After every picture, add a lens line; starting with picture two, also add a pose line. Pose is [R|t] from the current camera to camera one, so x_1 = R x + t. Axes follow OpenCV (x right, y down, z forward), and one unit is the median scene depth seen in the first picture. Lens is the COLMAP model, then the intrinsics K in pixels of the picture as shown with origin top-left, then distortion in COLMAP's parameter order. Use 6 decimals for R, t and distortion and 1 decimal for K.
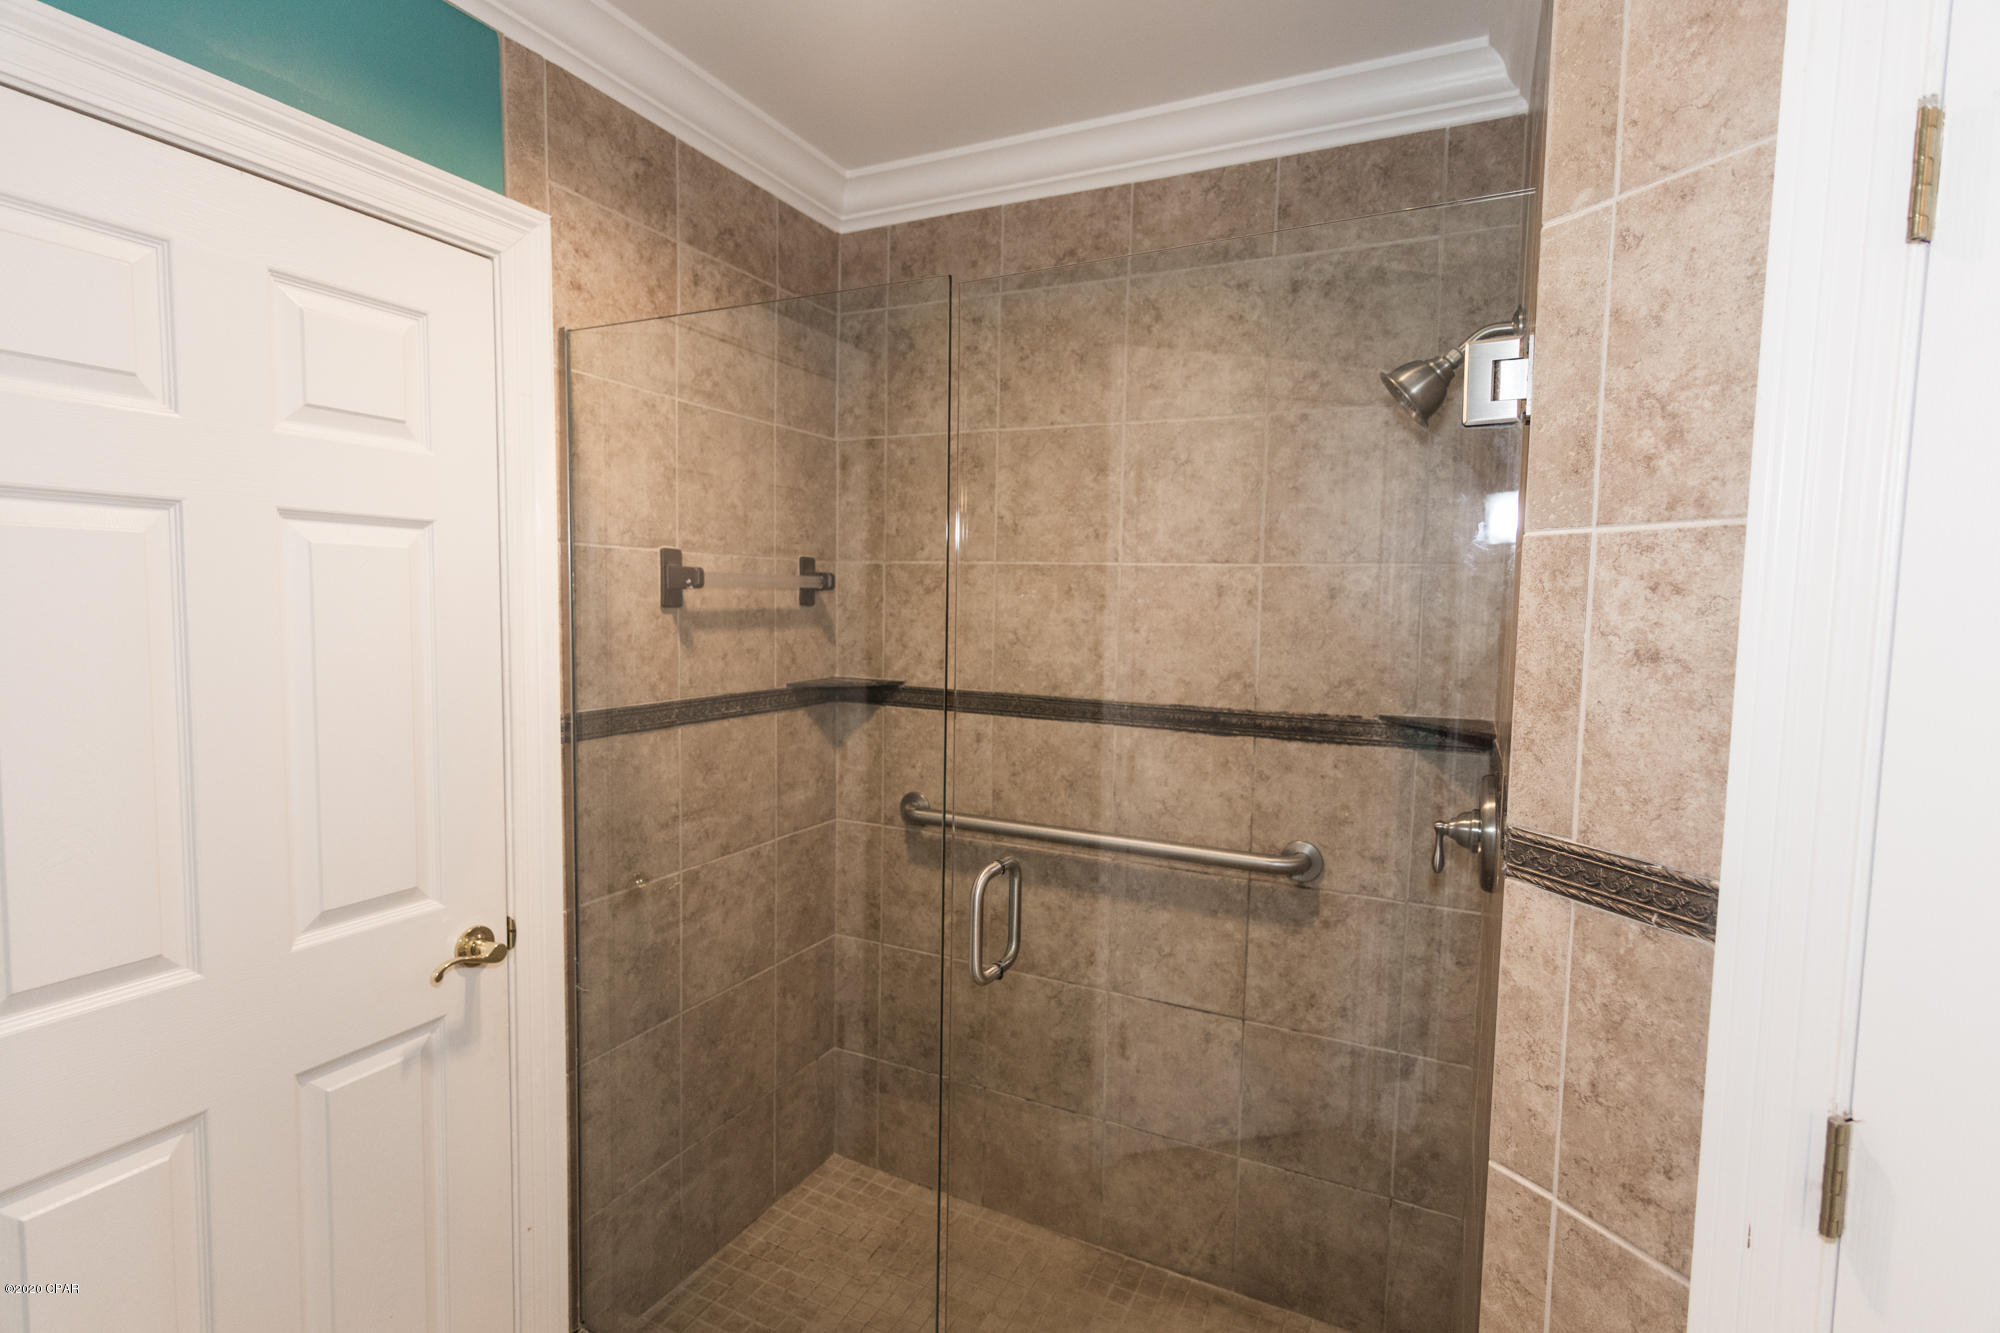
lens RADIAL K [[962.9, 0, 1002.8], [0, 962.9, 664.9], [0, 0, 1]] dist [0.005181, -0.001662]
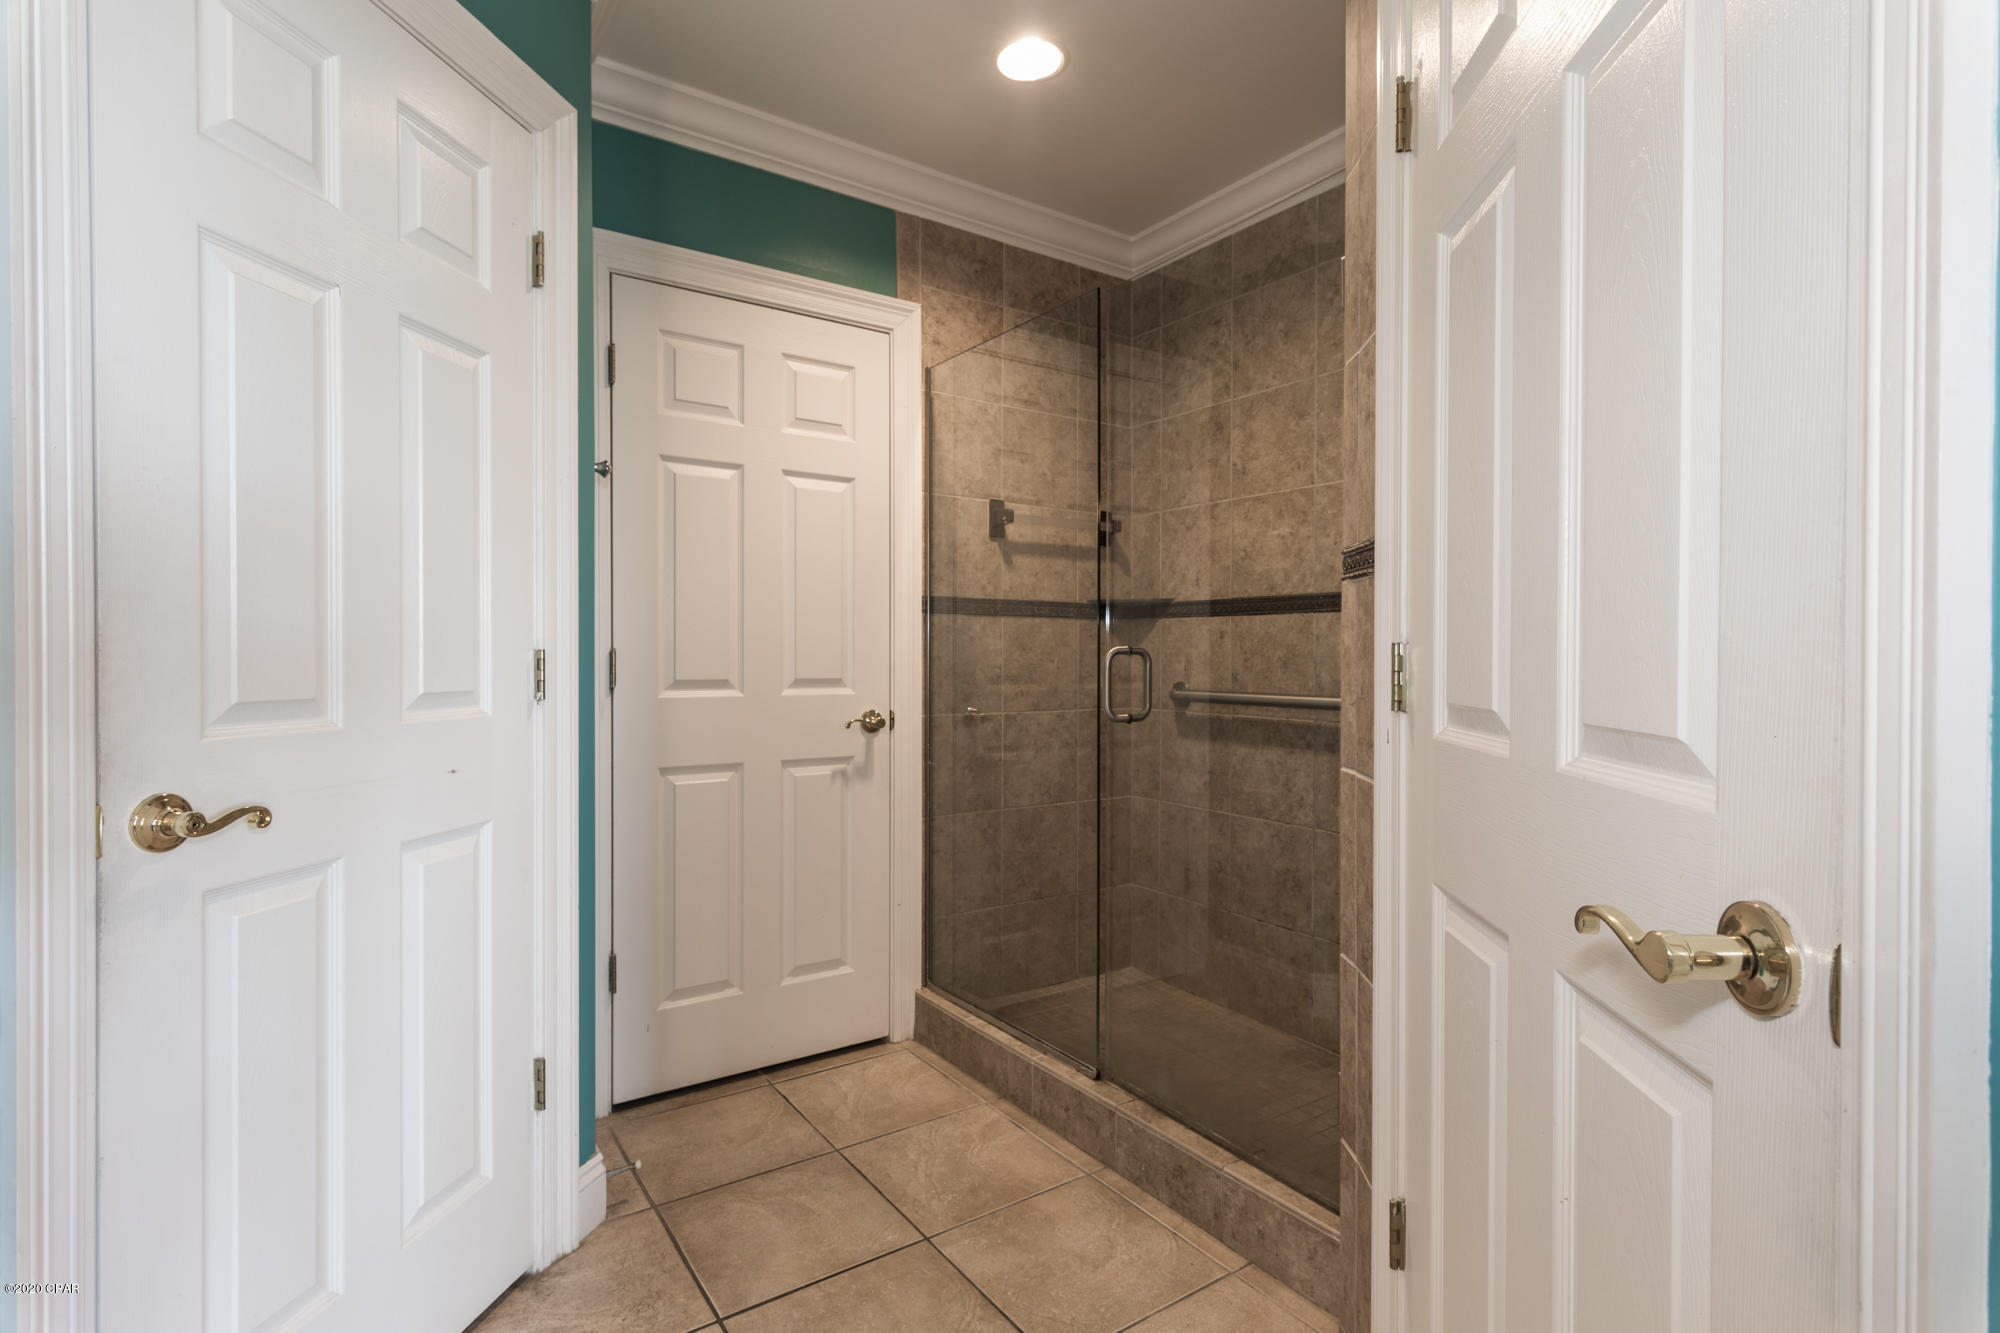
lens RADIAL K [[962.9, 0, 994.4], [0, 962.9, 663.3], [0, 0, 1]] dist [0.005181, -0.001662]
pose [[0.869344, -0.014409, -0.493997, 0.384652], [-0.020208, 0.997703, -0.064663, 0.224663], [0.493794, 0.066197, 0.867056, -0.306914]]
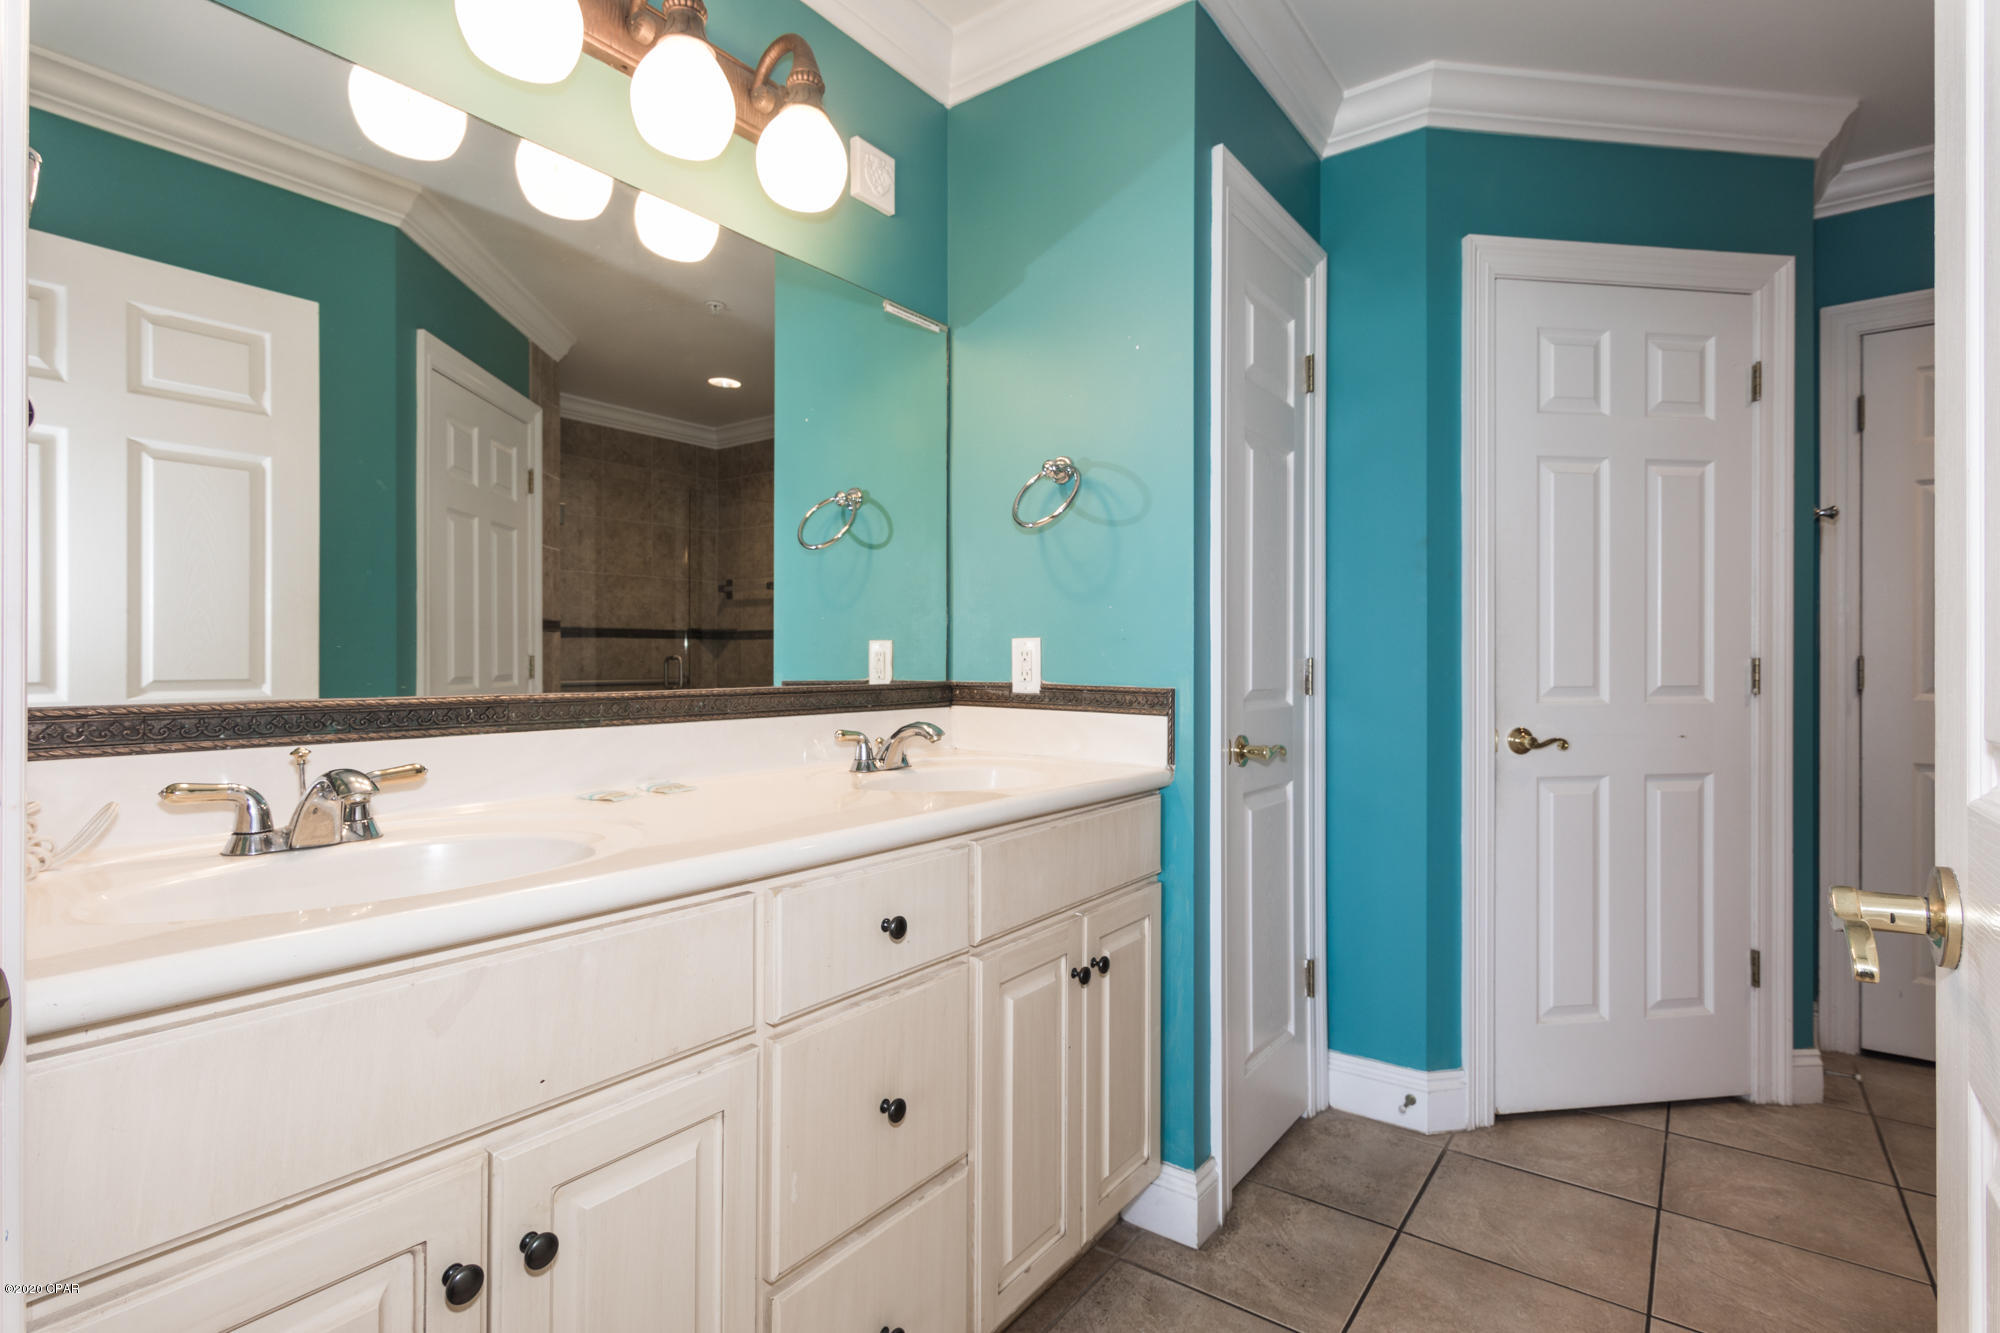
lens RADIAL K [[962.9, 0, 997.5], [0, 962.9, 661.8], [0, 0, 1]] dist [0.005181, -0.001662]
pose [[-0.177248, -0.017594, -0.984009, 1.085610], [-0.075409, 0.997144, -0.004246, 0.251012], [0.981273, 0.073451, -0.178069, -0.515126]]
